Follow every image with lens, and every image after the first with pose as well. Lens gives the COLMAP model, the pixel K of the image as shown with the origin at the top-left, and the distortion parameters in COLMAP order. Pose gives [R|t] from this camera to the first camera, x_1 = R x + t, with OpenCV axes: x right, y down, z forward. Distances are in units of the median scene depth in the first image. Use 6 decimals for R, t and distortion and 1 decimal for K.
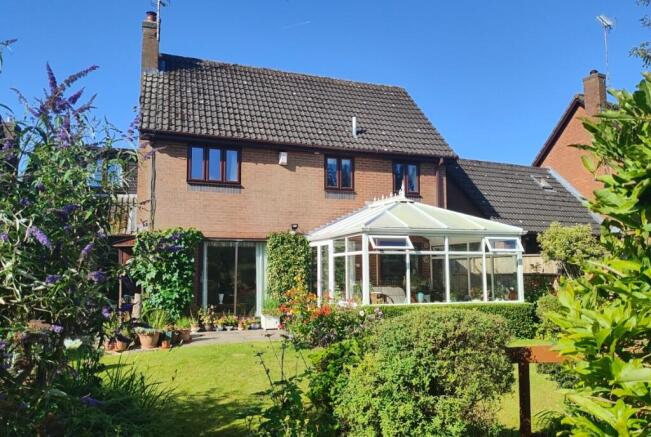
lens RADIAL K [[488.7, 0, 342.3], [0, 488.7, 221.4], [0, 0, 1]] dist [0.054833, -0.075834]
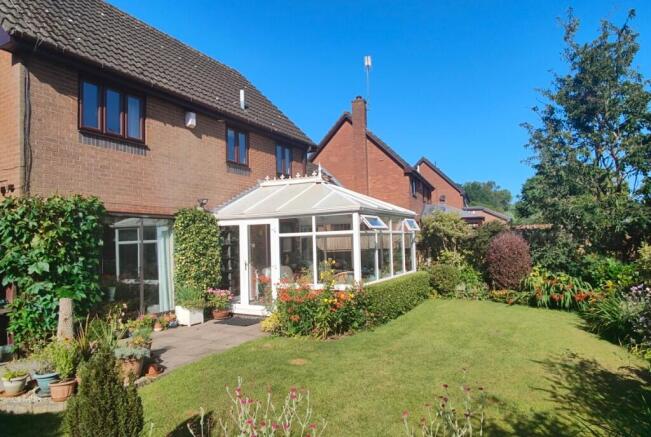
lens RADIAL K [[403.2, 0, 327.0], [0, 403.2, 220.2], [0, 0, 1]] dist [-0.005121, 0.017782]
pose [[0.766618, 0.020816, 0.641765, -0.395870], [-0.041960, 0.998962, 0.017722, 0.021092], [-0.640730, -0.040514, 0.766696, 0.326054]]
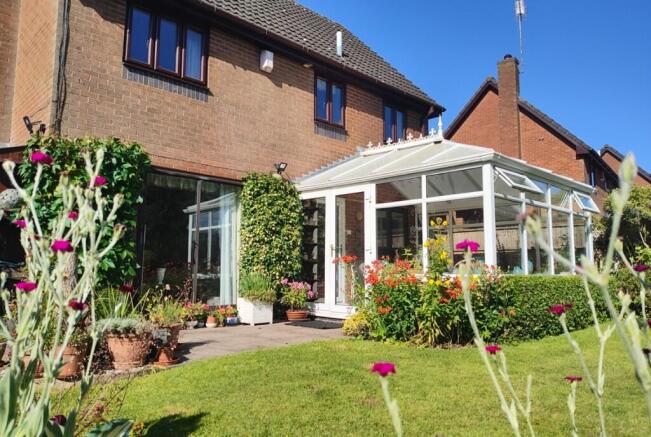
lens RADIAL K [[488.7, 0, 330.1], [0, 488.7, 209.0], [0, 0, 1]] dist [0.054833, -0.075834]
pose [[0.914175, 0.062600, 0.400456, -0.305257], [-0.051794, 0.997944, -0.037763, 0.090483], [-0.401996, 0.013781, 0.915538, 0.383878]]
